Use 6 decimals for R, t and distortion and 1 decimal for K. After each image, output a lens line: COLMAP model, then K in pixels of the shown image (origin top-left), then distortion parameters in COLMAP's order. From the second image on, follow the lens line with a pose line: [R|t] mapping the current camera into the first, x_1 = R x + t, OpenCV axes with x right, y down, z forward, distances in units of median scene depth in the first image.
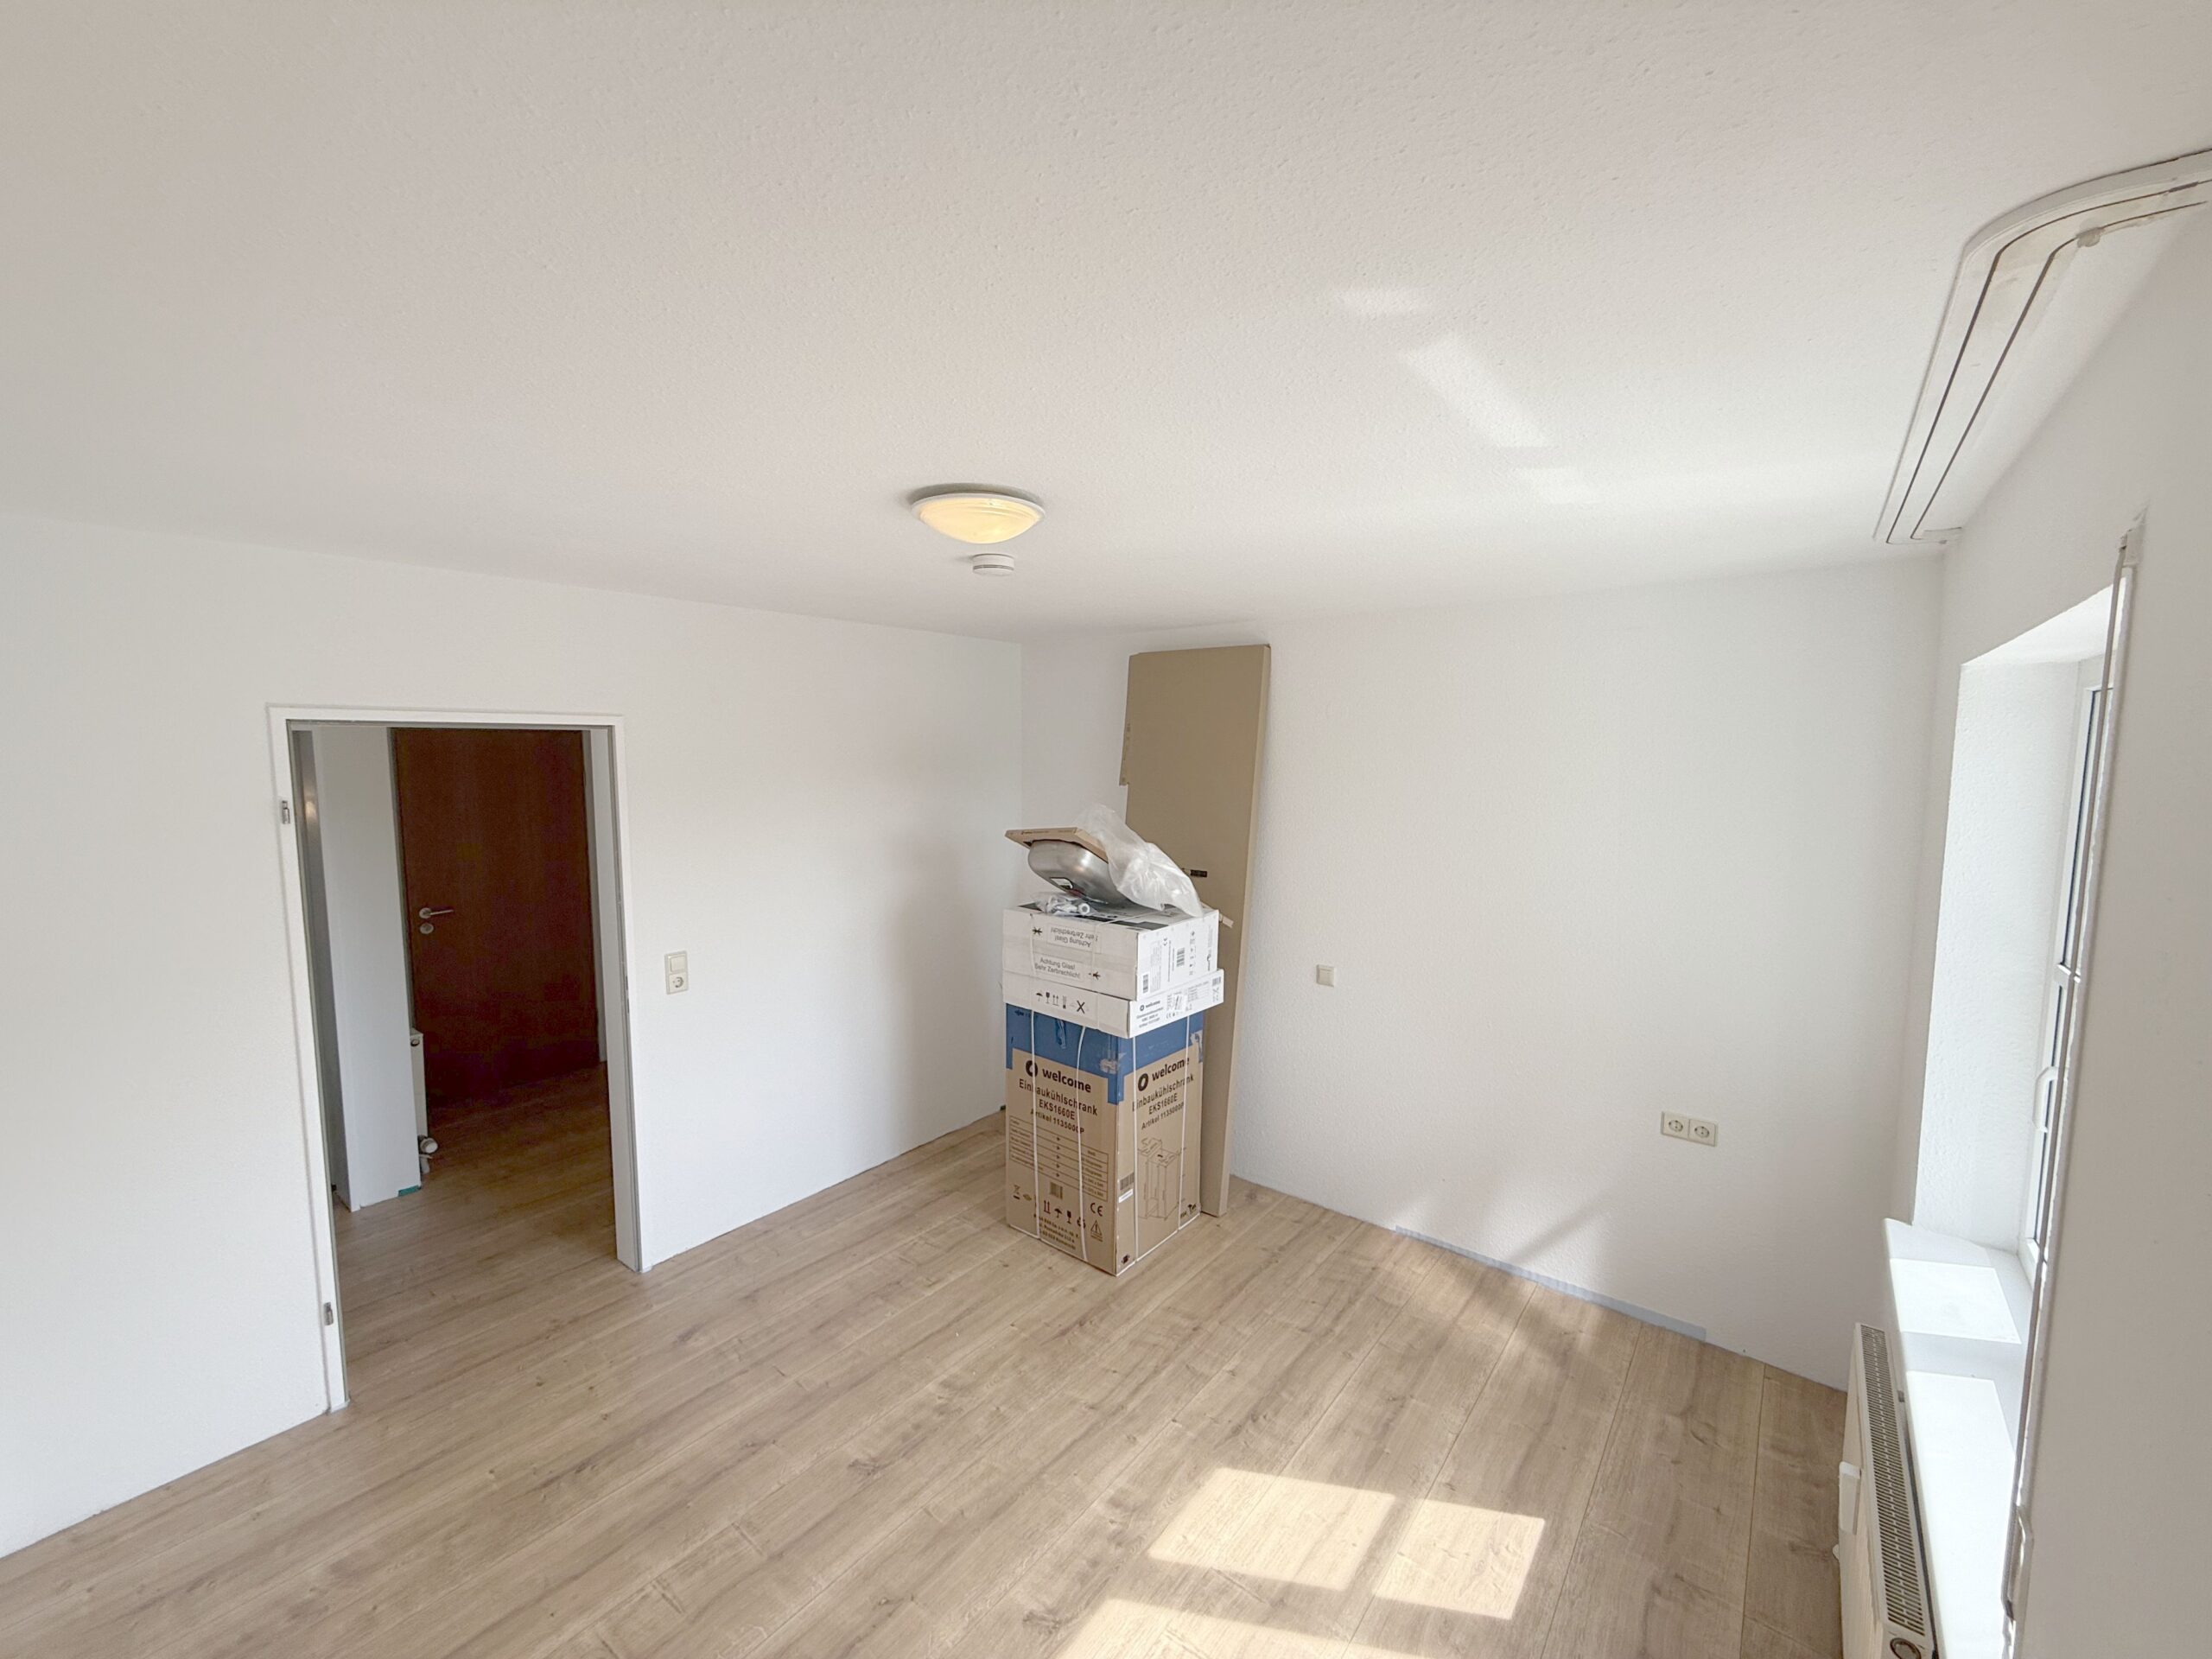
lens RADIAL K [[871.4, 0, 1106.0], [0, 871.4, 829.5], [0, 0, 1]] dist [-0.003853, -0.000441]
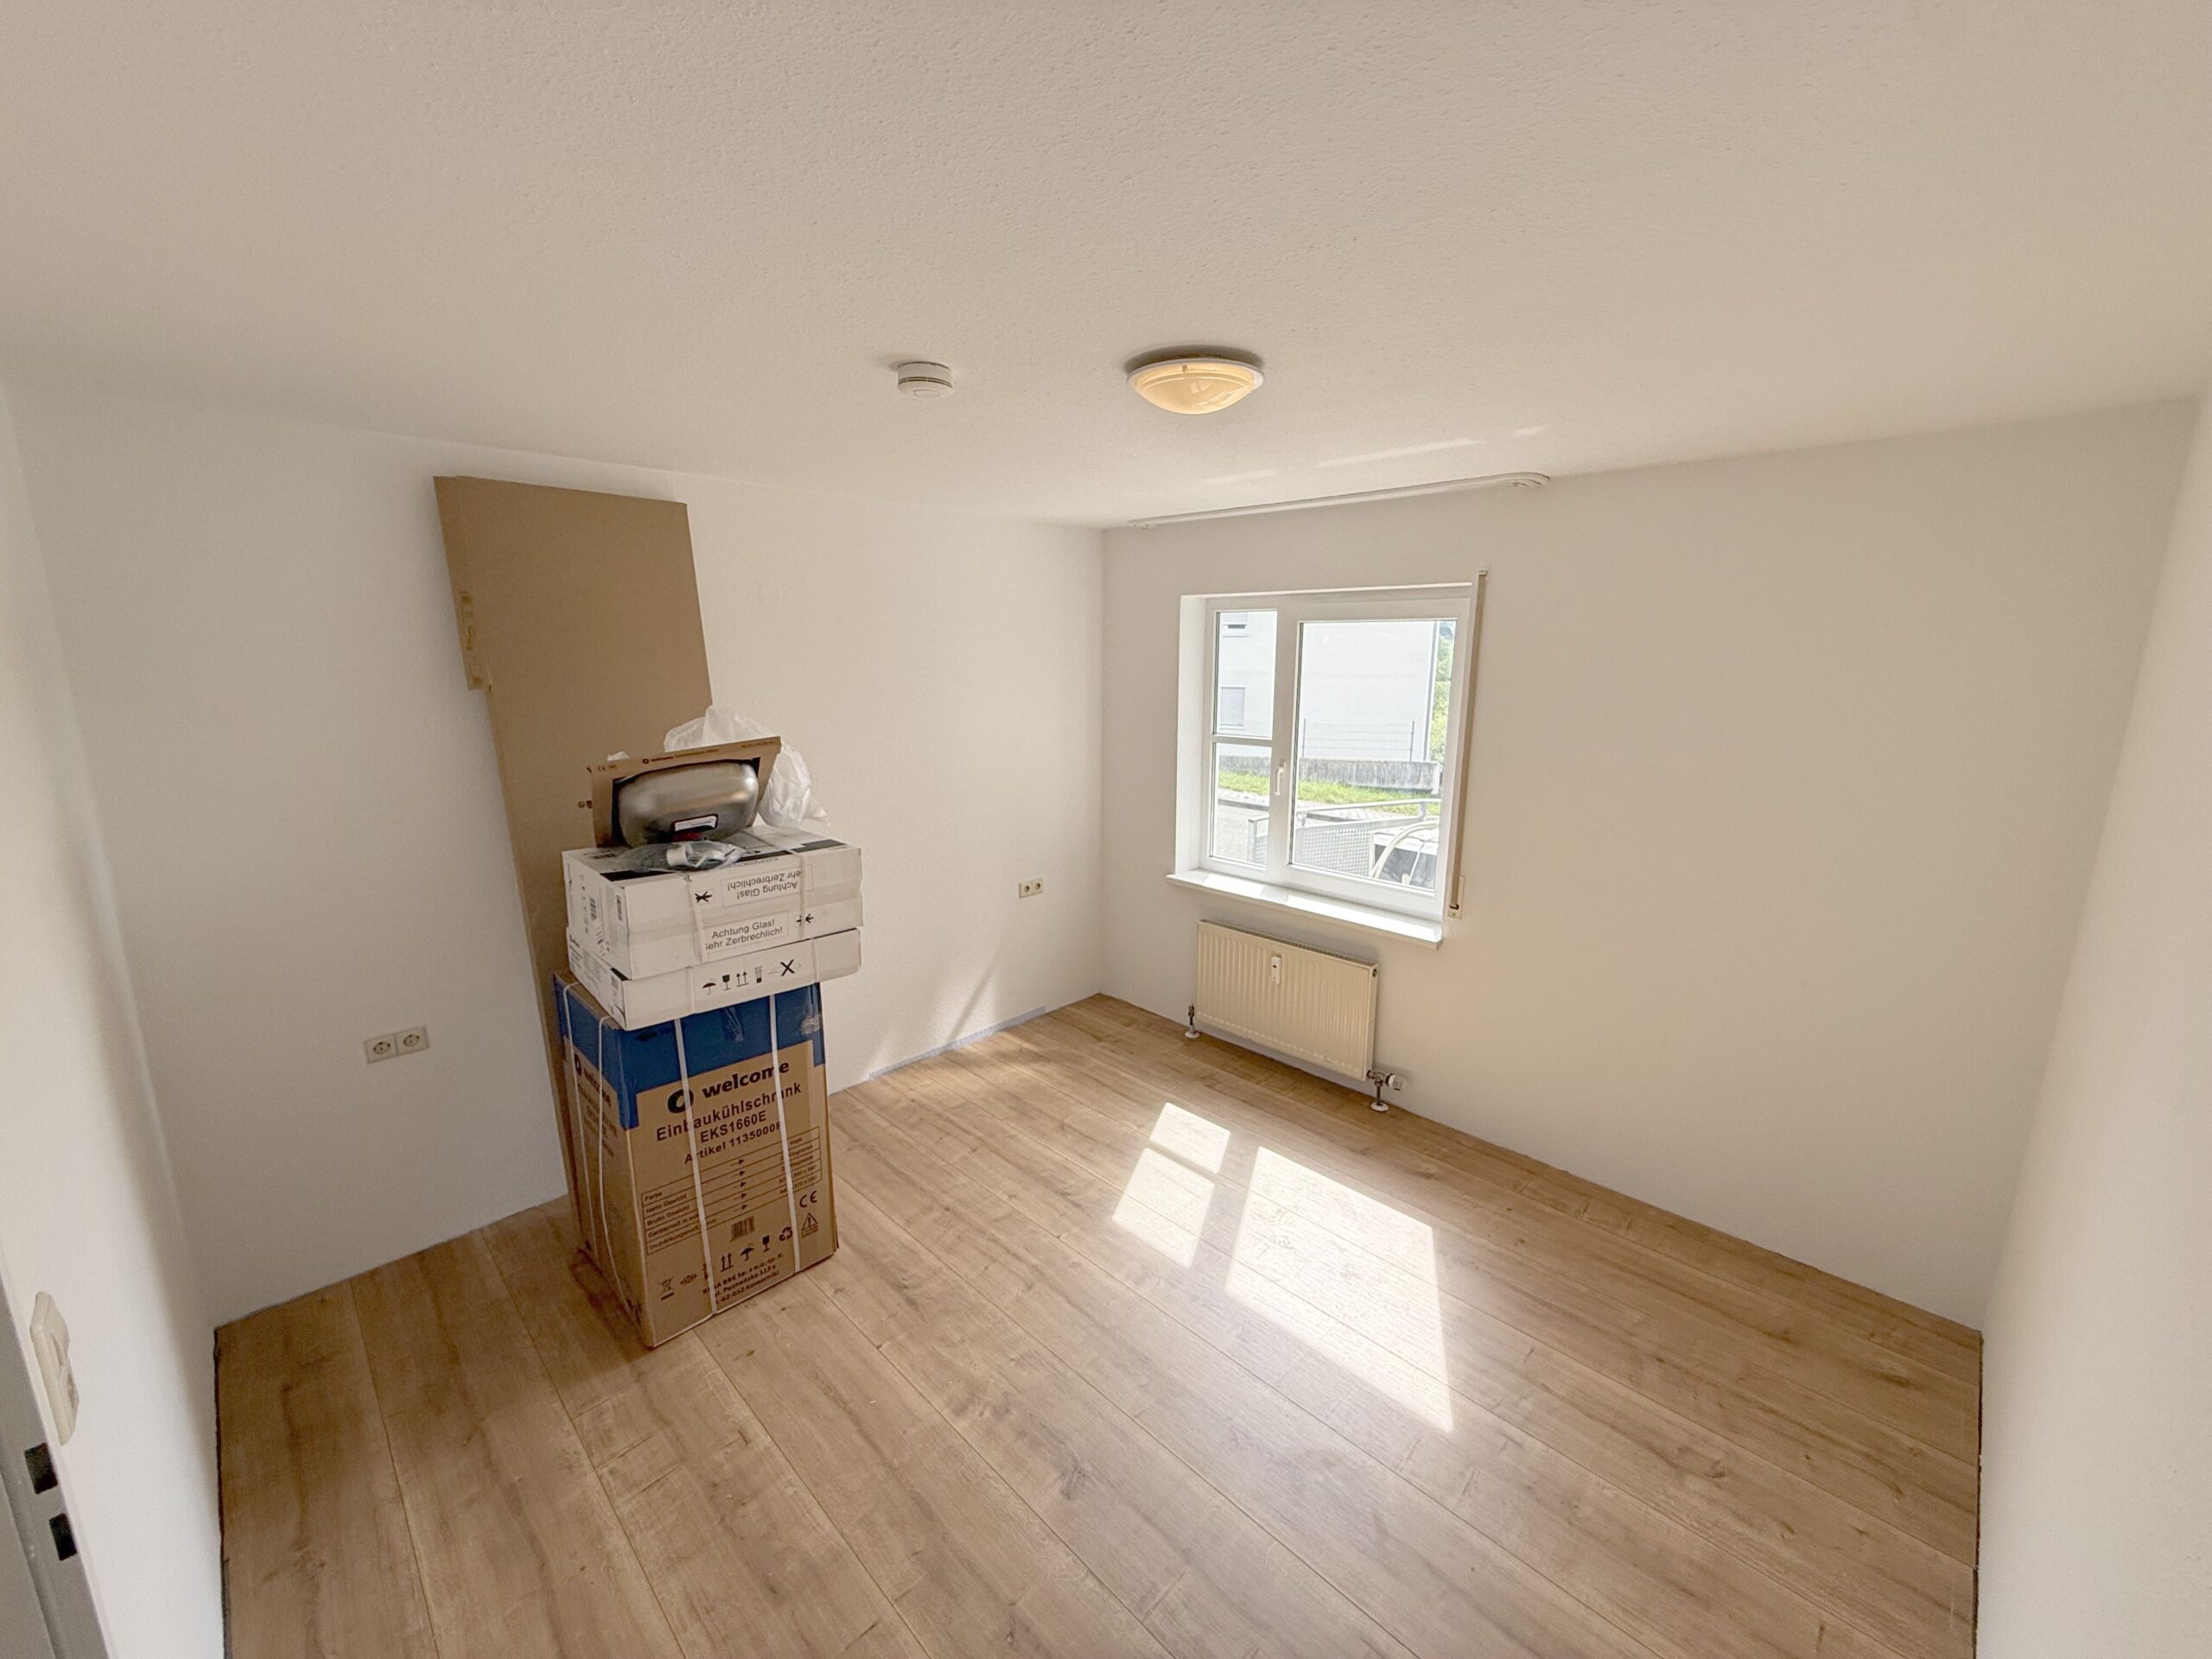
lens RADIAL K [[888.1, 0, 1093.1], [0, 888.1, 821.2], [0, 0, 1]] dist [0.001129, 0.000169]
pose [[0.110742, -0.195985, 0.974334, -0.798496], [0.084327, 0.978681, 0.187275, -0.054813], [-0.990265, 0.061424, 0.124908, 0.660769]]
